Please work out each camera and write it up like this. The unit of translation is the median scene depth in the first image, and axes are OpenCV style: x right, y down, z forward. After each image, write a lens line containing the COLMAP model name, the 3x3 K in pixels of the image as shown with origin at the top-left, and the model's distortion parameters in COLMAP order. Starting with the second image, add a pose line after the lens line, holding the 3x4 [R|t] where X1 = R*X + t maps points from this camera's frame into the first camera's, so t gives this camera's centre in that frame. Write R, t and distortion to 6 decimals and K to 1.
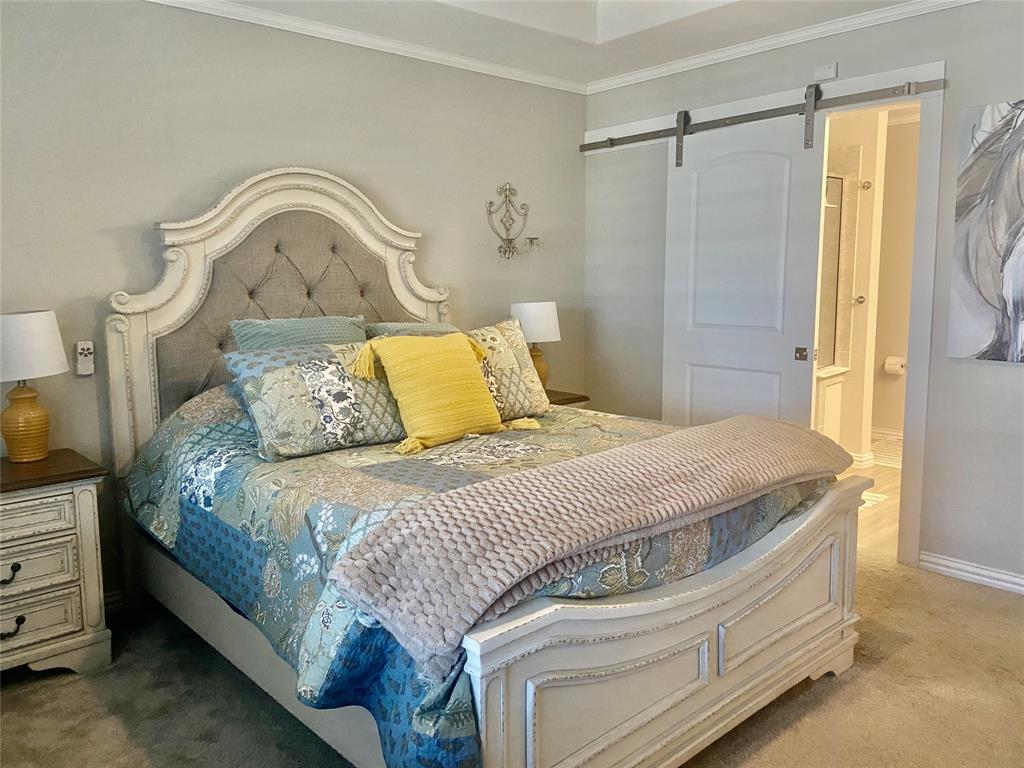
lens RADIAL K [[763.6, 0, 512.0], [0, 763.6, 384.0], [0, 0, 1]] dist [0.102211, -0.129861]
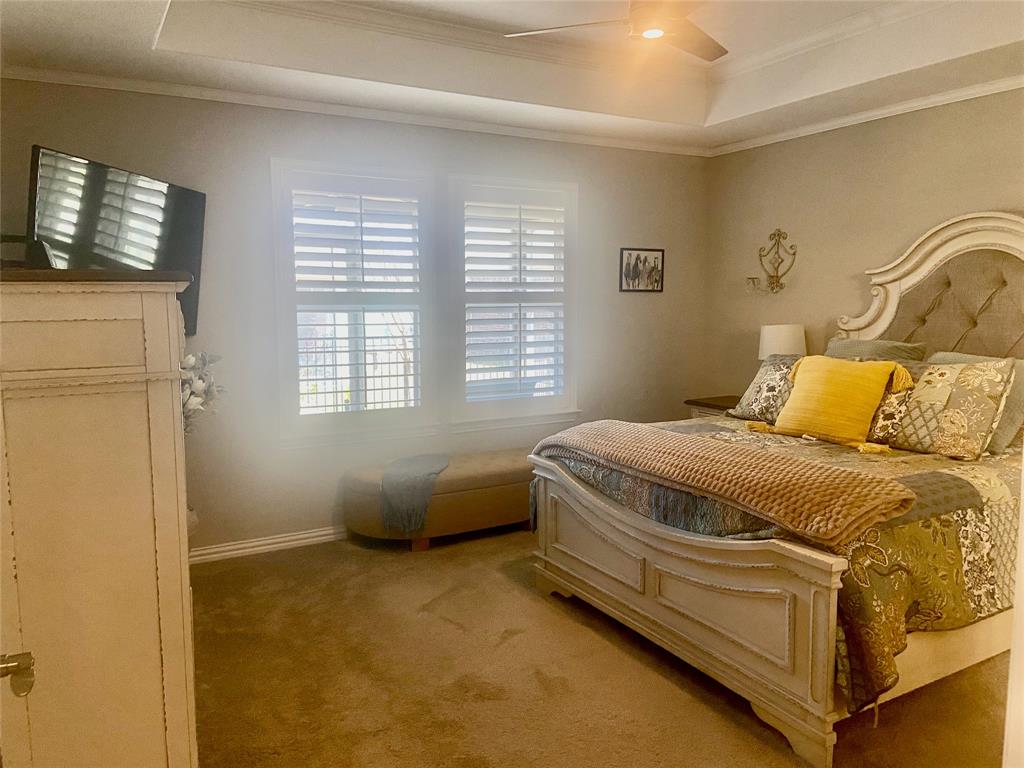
lens RADIAL K [[763.6, 0, 512.0], [0, 763.6, 384.0], [0, 0, 1]] dist [0.102211, -0.129861]
pose [[-0.194645, 0.128914, -0.972365, 1.144560], [-0.135487, 0.978290, 0.156821, -0.137508], [0.971471, 0.162267, -0.172953, 0.640546]]
